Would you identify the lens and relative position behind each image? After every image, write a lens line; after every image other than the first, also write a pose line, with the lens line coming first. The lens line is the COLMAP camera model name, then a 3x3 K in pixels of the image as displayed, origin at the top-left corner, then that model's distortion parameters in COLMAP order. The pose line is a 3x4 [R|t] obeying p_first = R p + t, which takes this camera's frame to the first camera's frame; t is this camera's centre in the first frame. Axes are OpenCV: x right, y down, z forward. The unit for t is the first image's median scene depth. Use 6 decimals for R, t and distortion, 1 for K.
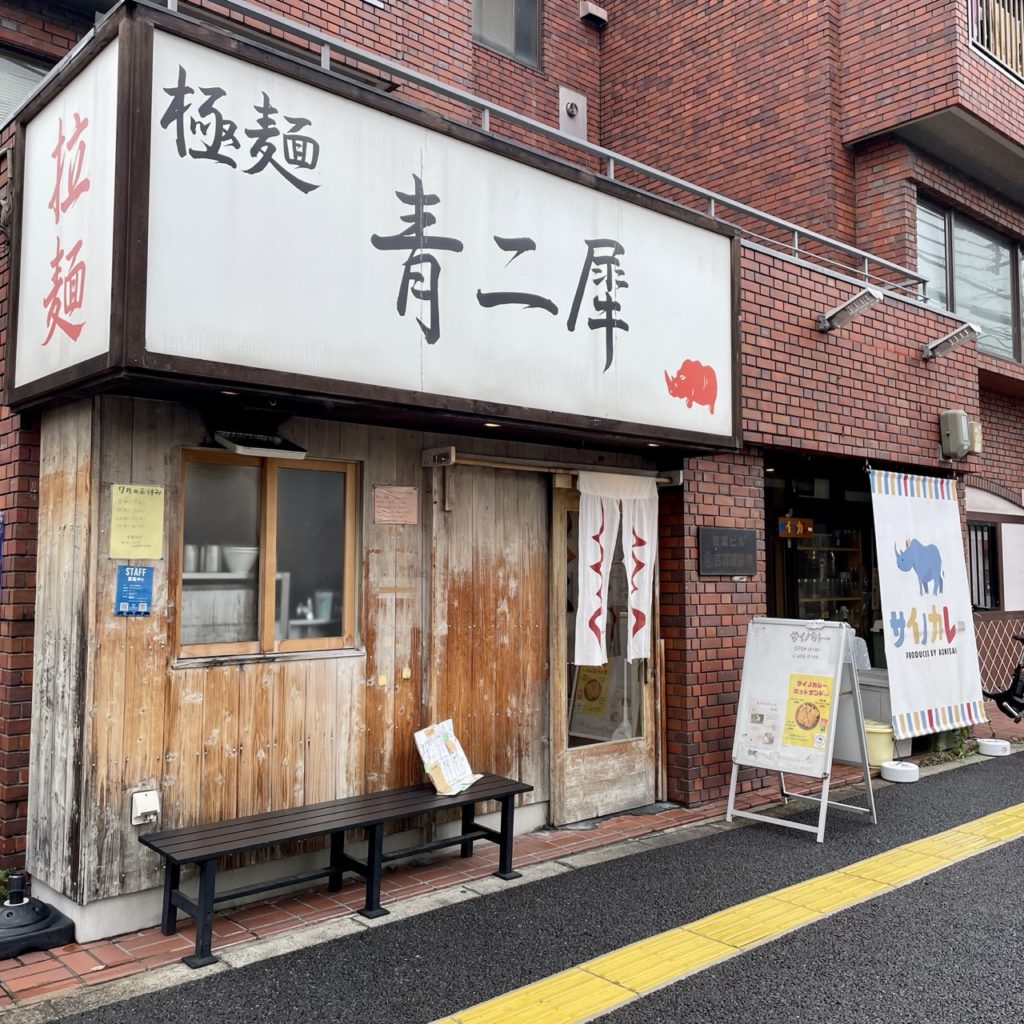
lens RADIAL K [[1020.5, 0, 512.0], [0, 1020.5, 512.0], [0, 0, 1]] dist [0.127825, -0.307394]
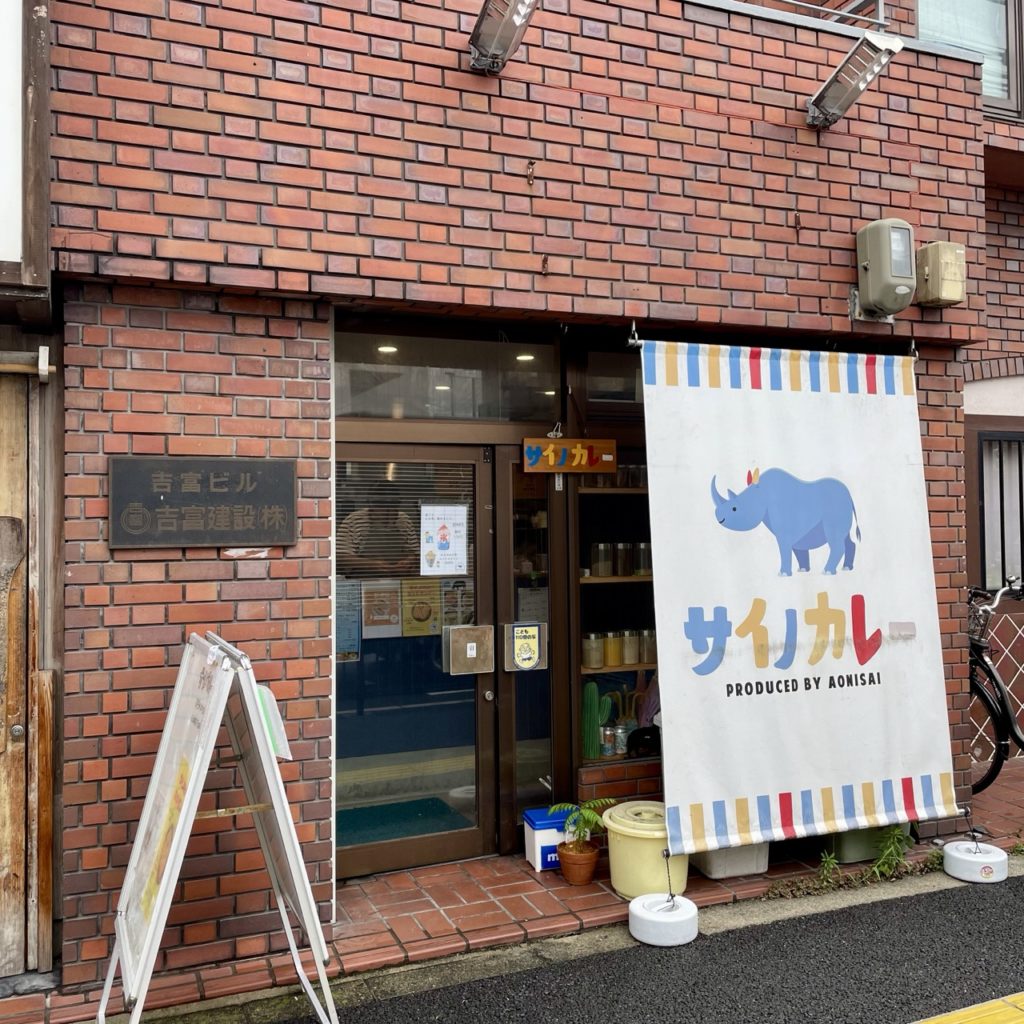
lens RADIAL K [[1165.4, 0, 512.0], [0, 1165.4, 512.0], [0, 0, 1]] dist [0.156569, -0.409213]
pose [[0.959233, -0.018627, -0.282003, 0.433966], [0.030832, 0.998767, 0.038901, 0.020647], [0.280931, -0.046010, 0.958625, 0.385331]]
